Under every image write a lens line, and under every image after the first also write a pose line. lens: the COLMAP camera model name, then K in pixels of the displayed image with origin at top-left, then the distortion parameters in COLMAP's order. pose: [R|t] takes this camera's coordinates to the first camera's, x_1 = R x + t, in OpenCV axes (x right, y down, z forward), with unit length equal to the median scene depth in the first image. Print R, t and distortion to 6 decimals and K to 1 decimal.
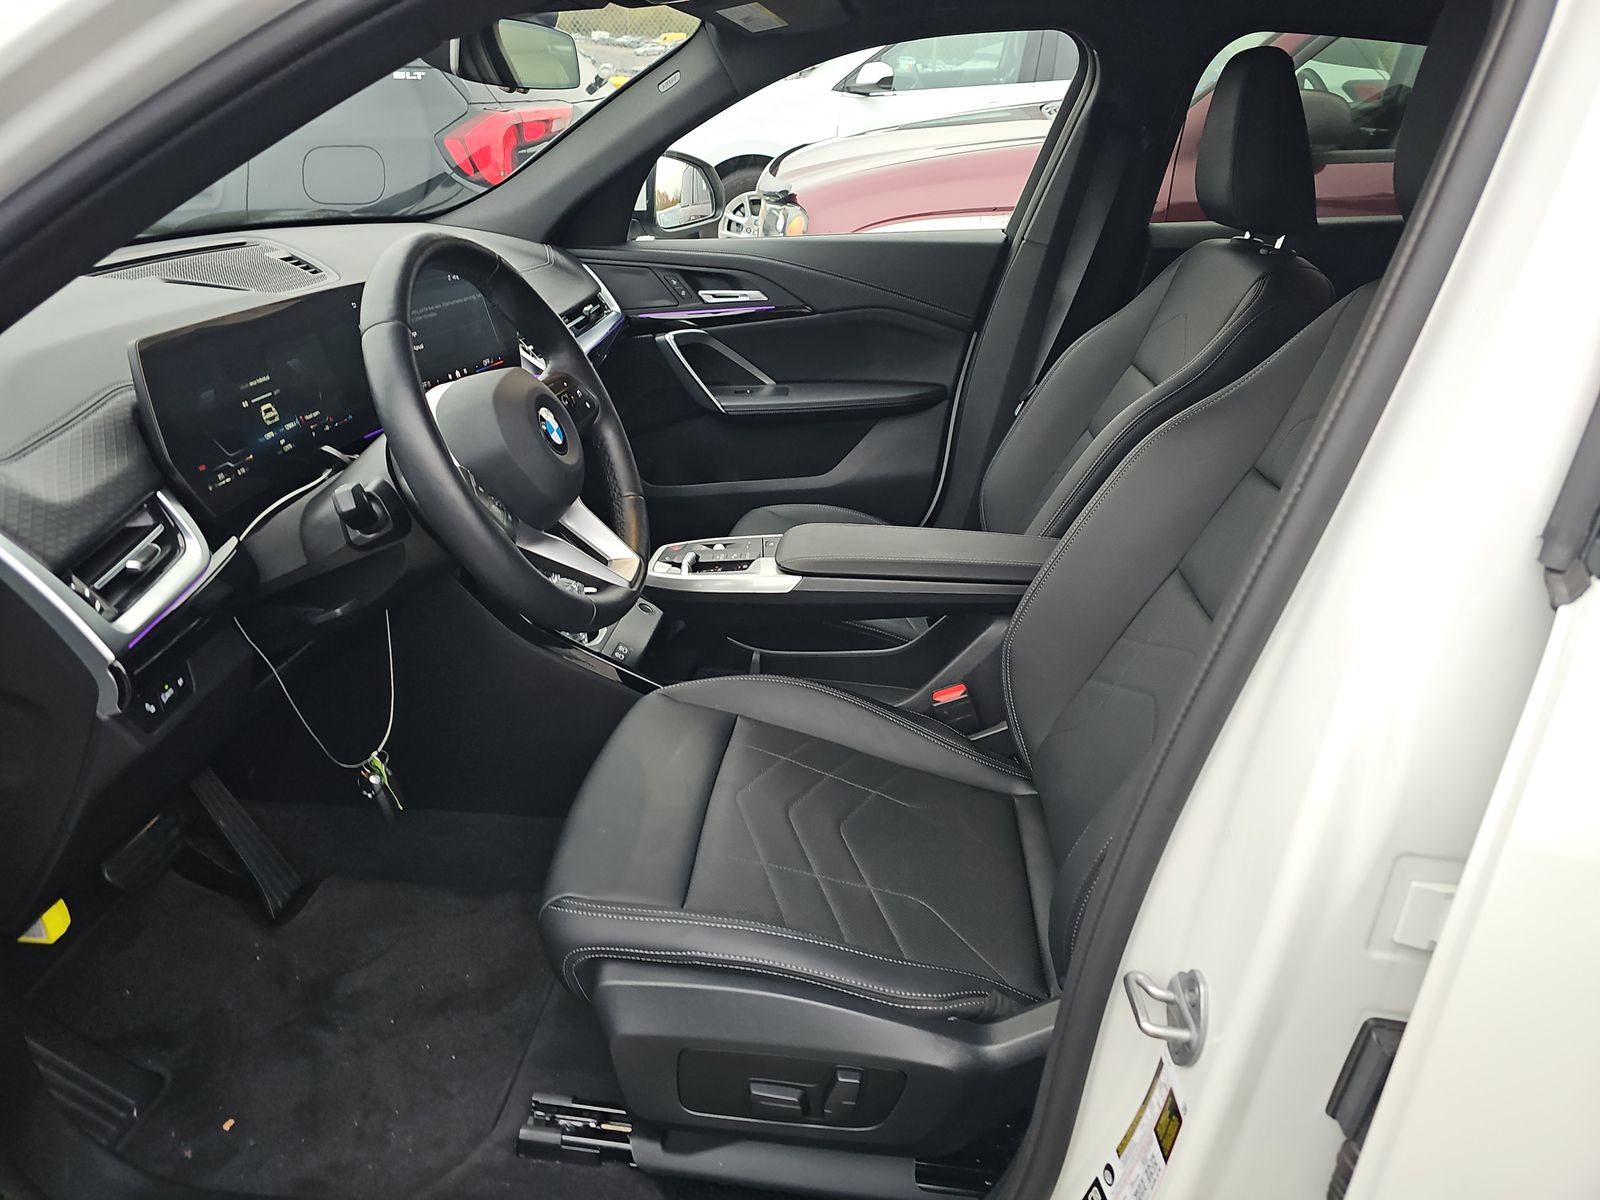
lens RADIAL K [[1045.6, 0, 800.1], [0, 1045.6, 598.7], [0, 0, 1]] dist [0.026291, -0.018186]
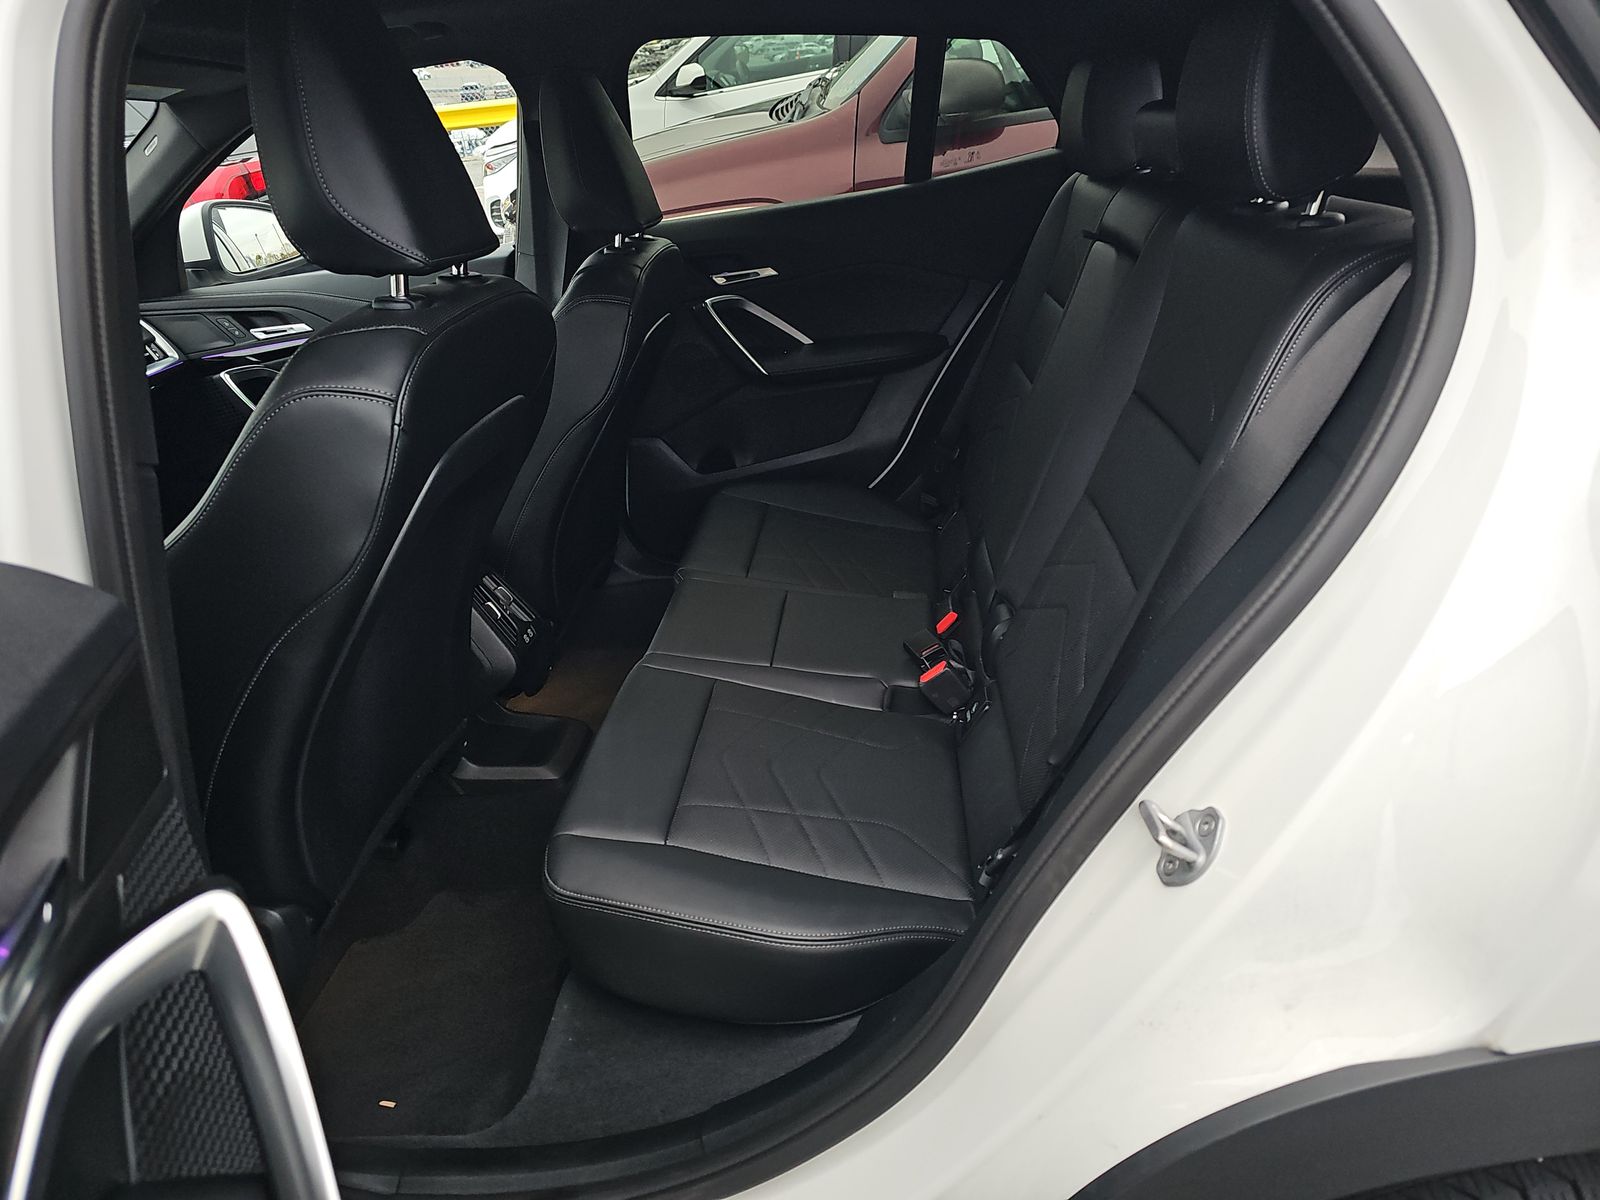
lens RADIAL K [[1045.6, 0, 802.3], [0, 1045.6, 601.6], [0, 0, 1]] dist [0.026291, -0.018186]
pose [[0.993750, -0.093431, -0.061082, 0.504543], [0.094161, 0.995515, 0.009188, 0.031028], [0.059950, -0.014882, 0.998090, -0.059519]]
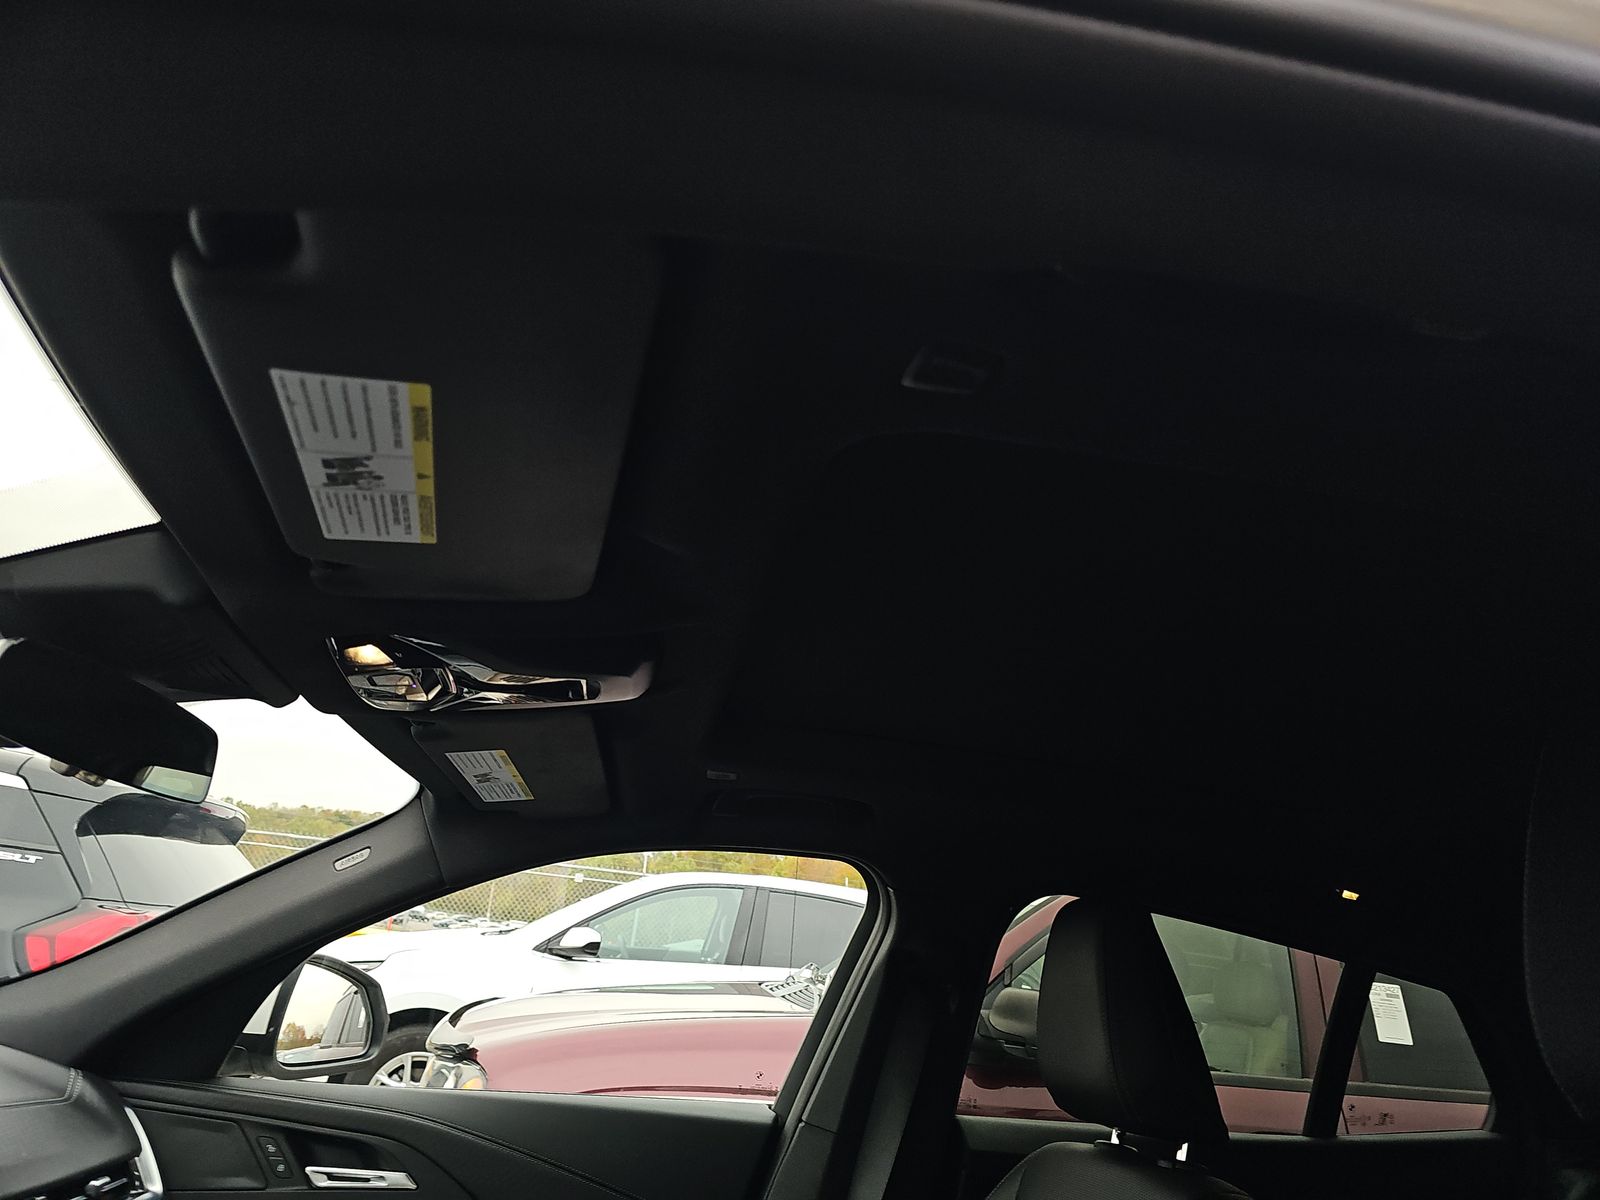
lens RADIAL K [[1045.6, 0, 794.5], [0, 1045.6, 592.2], [0, 0, 1]] dist [0.026291, -0.018186]
pose [[0.958433, 0.191350, 0.211639, -0.014413], [0.020306, 0.694139, -0.719555, -0.065571], [-0.284593, 0.693943, 0.661400, 0.239360]]
